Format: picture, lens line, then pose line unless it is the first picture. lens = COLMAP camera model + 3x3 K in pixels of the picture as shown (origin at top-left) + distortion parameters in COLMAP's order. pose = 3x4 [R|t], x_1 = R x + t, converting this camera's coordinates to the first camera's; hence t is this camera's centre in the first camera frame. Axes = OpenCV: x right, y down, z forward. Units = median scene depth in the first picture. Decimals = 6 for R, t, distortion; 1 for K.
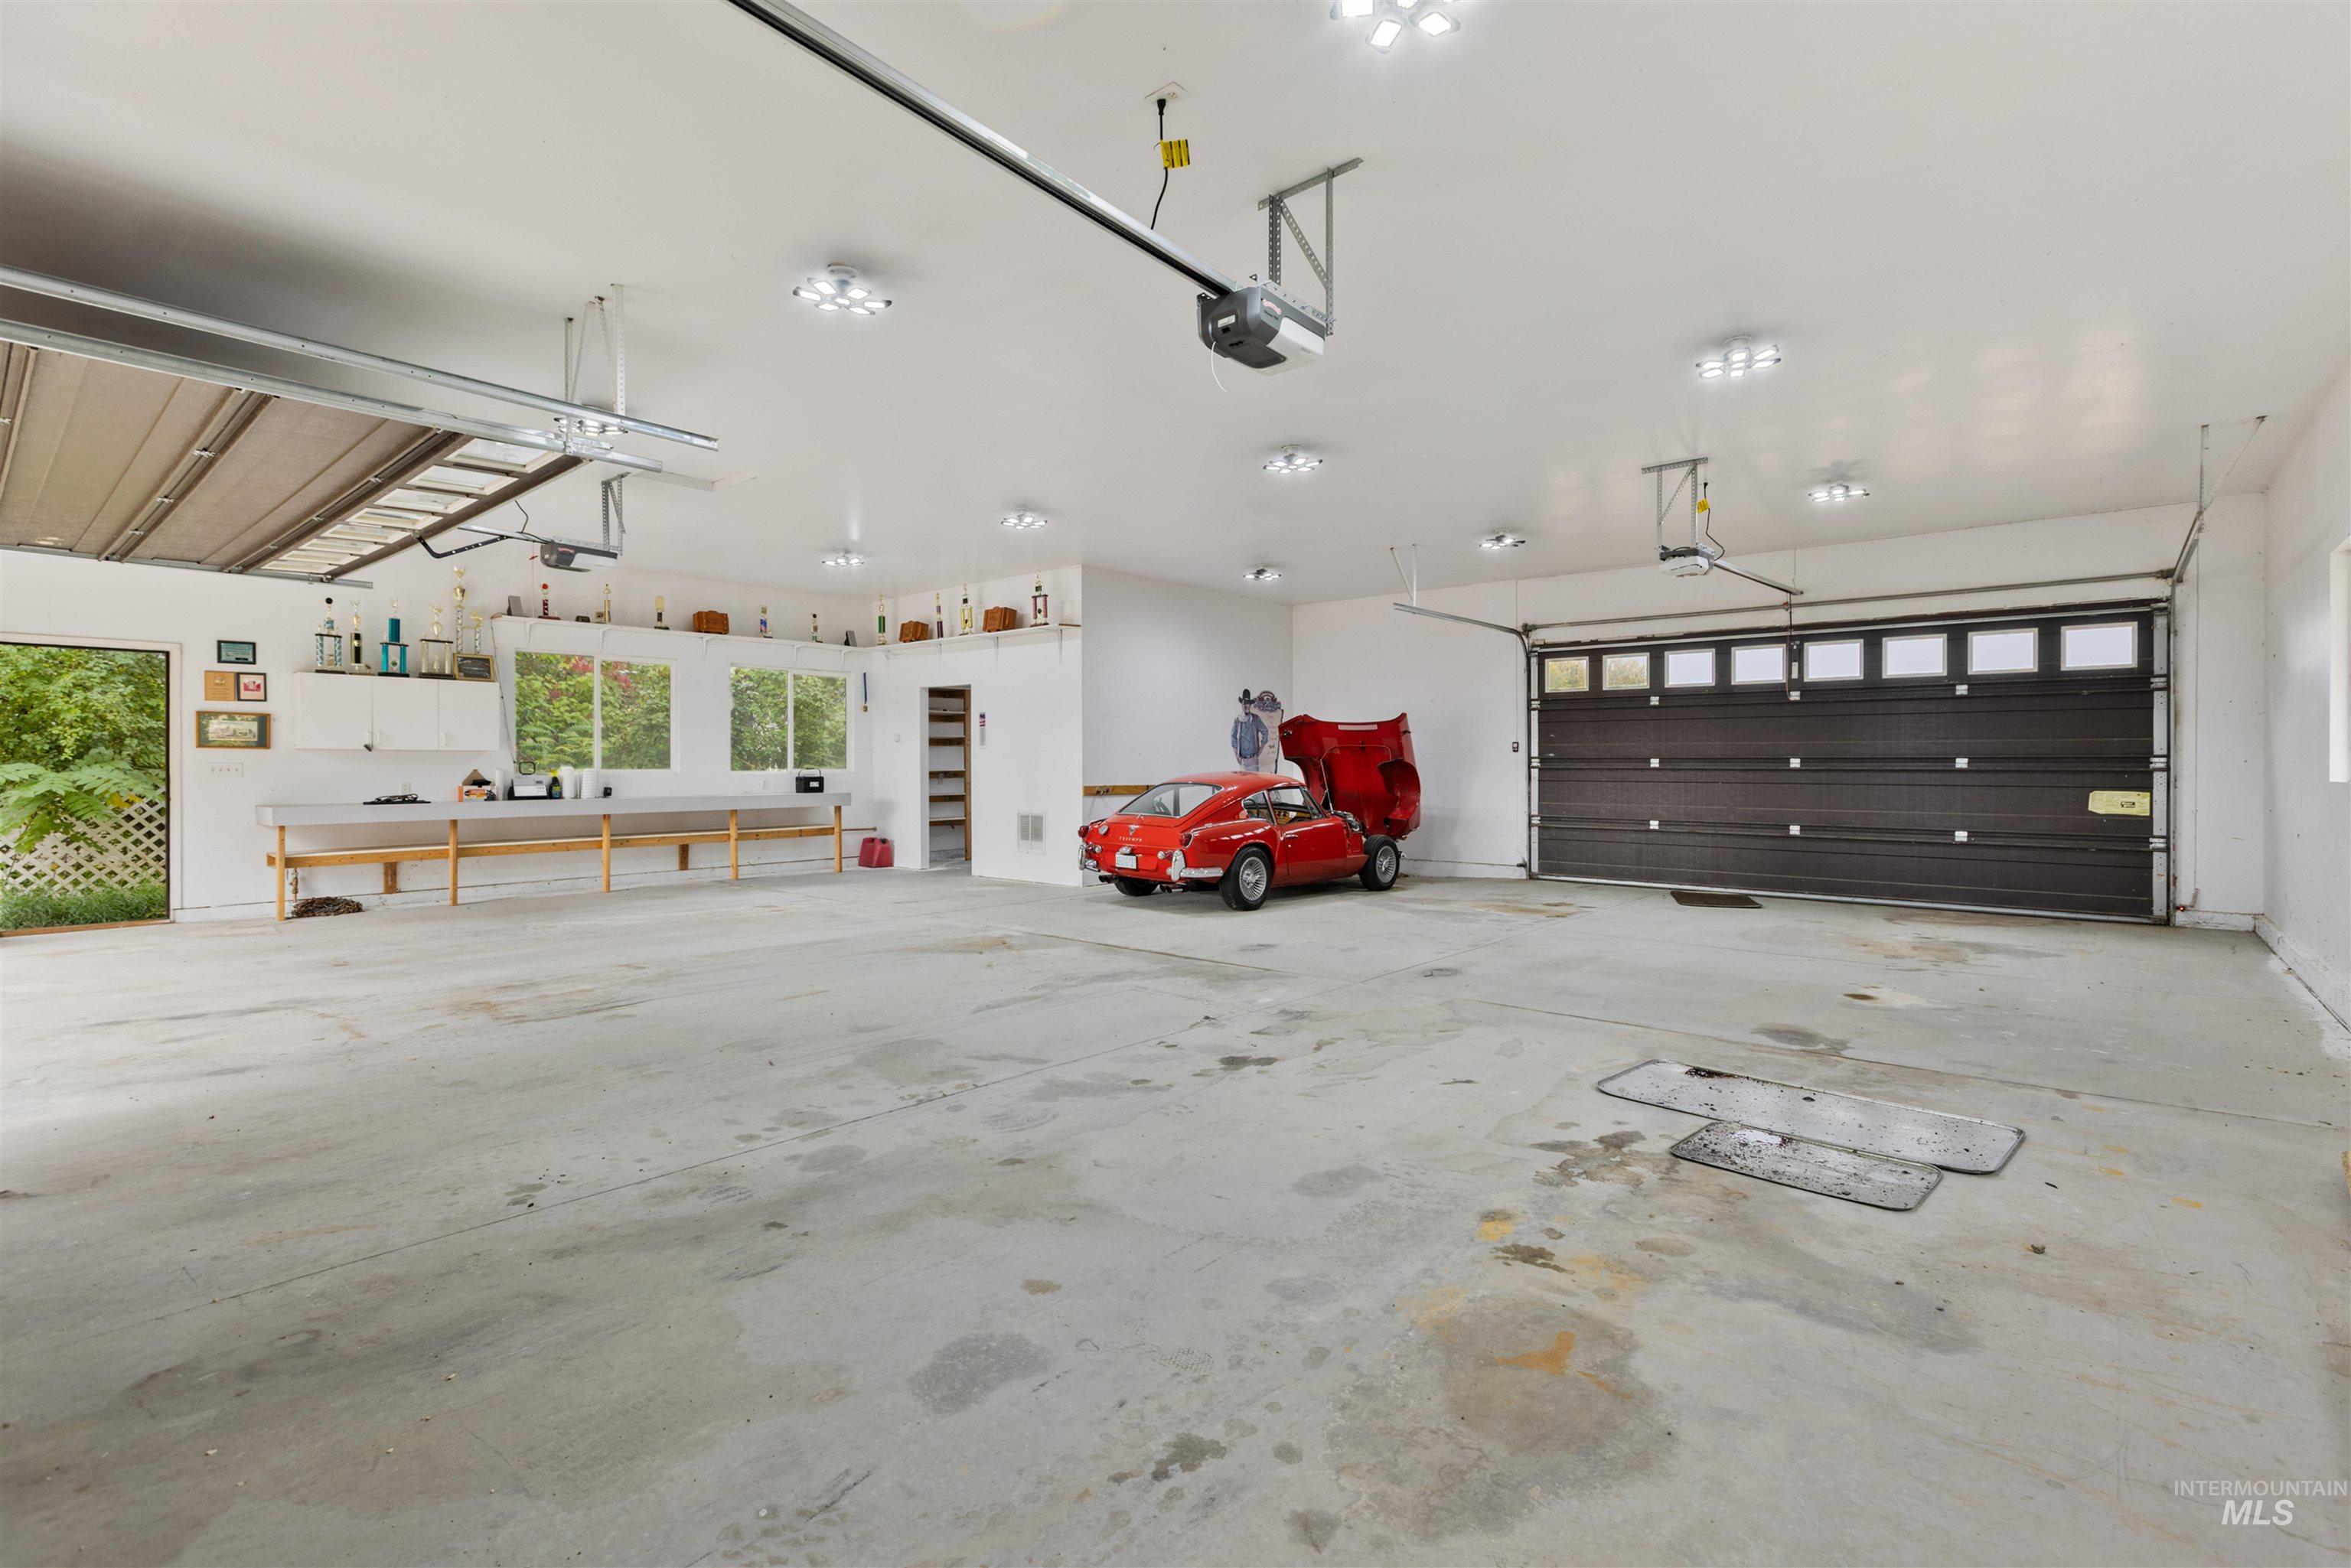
lens RADIAL K [[1064.6, 0, 1179.8], [0, 1064.6, 782.2], [0, 0, 1]] dist [0.000243, -0.000136]
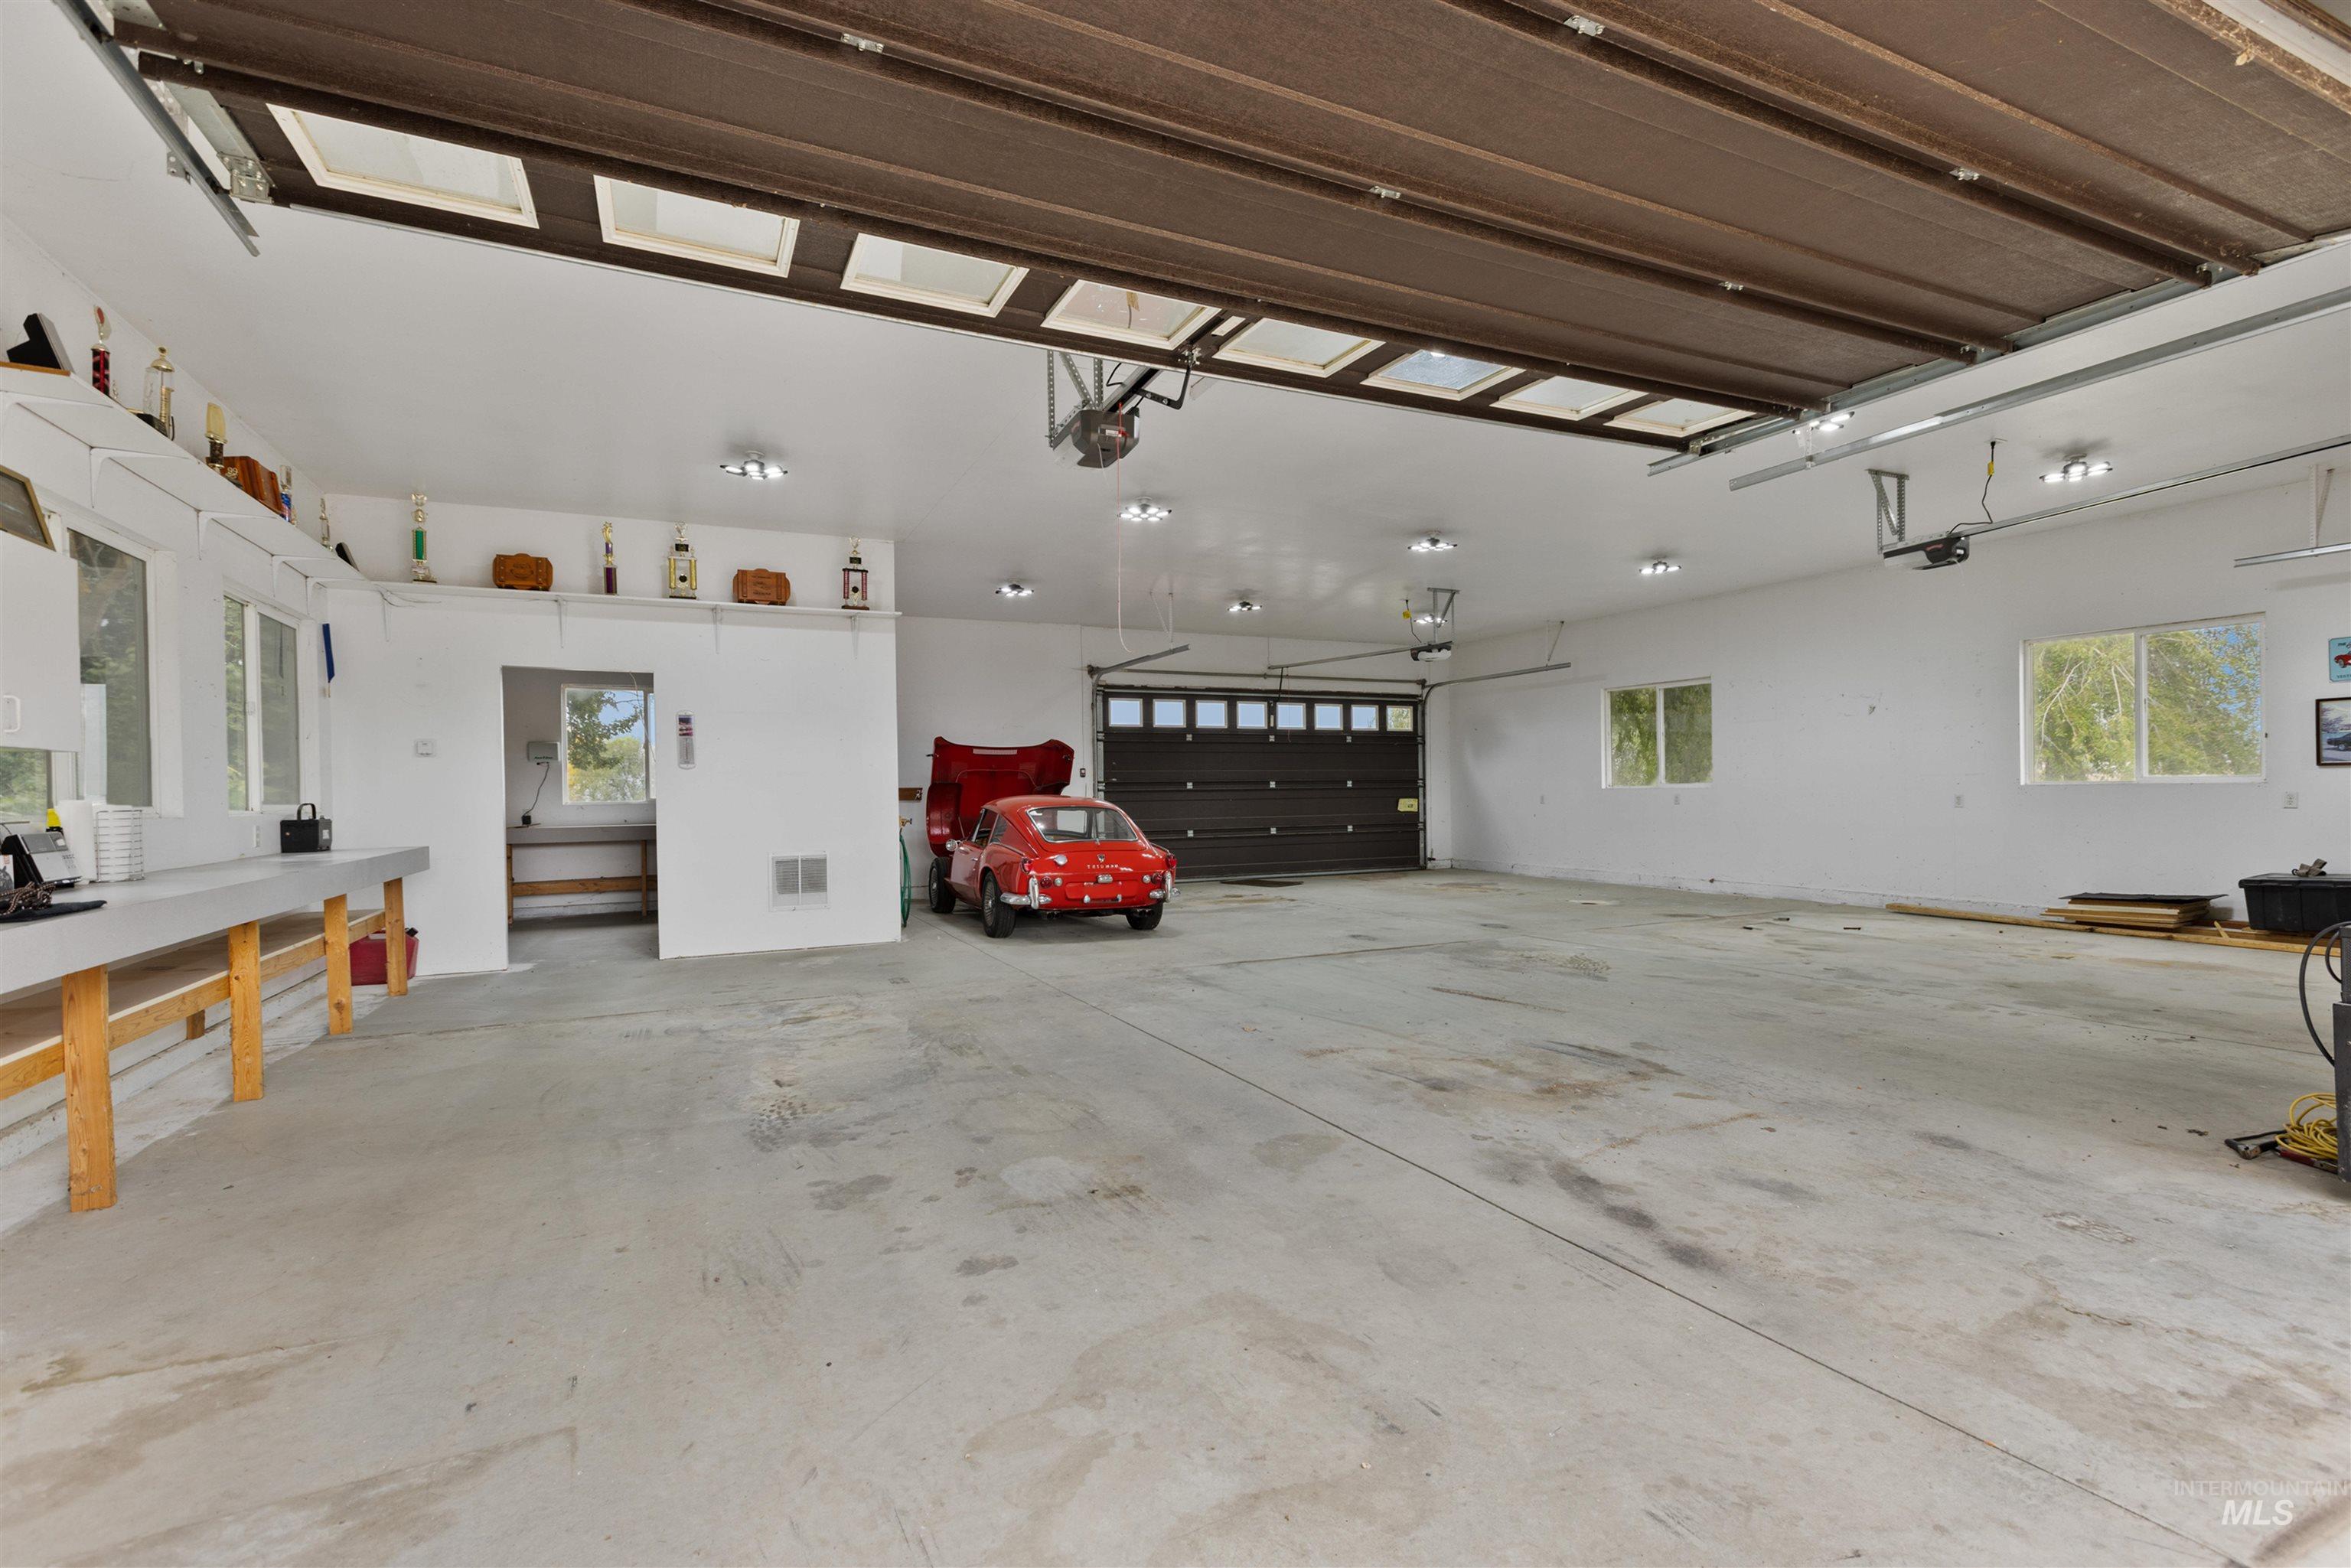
lens RADIAL K [[1083.8, 0, 1184.8], [0, 1083.8, 821.2], [0, 0, 1]] dist [-0.000892, -0.000024]
pose [[0.401136, -0.032474, 0.915443, -0.796233], [0.029562, 0.999310, 0.022495, -0.004912], [-0.915541, 0.018039, 0.401819, 0.496671]]
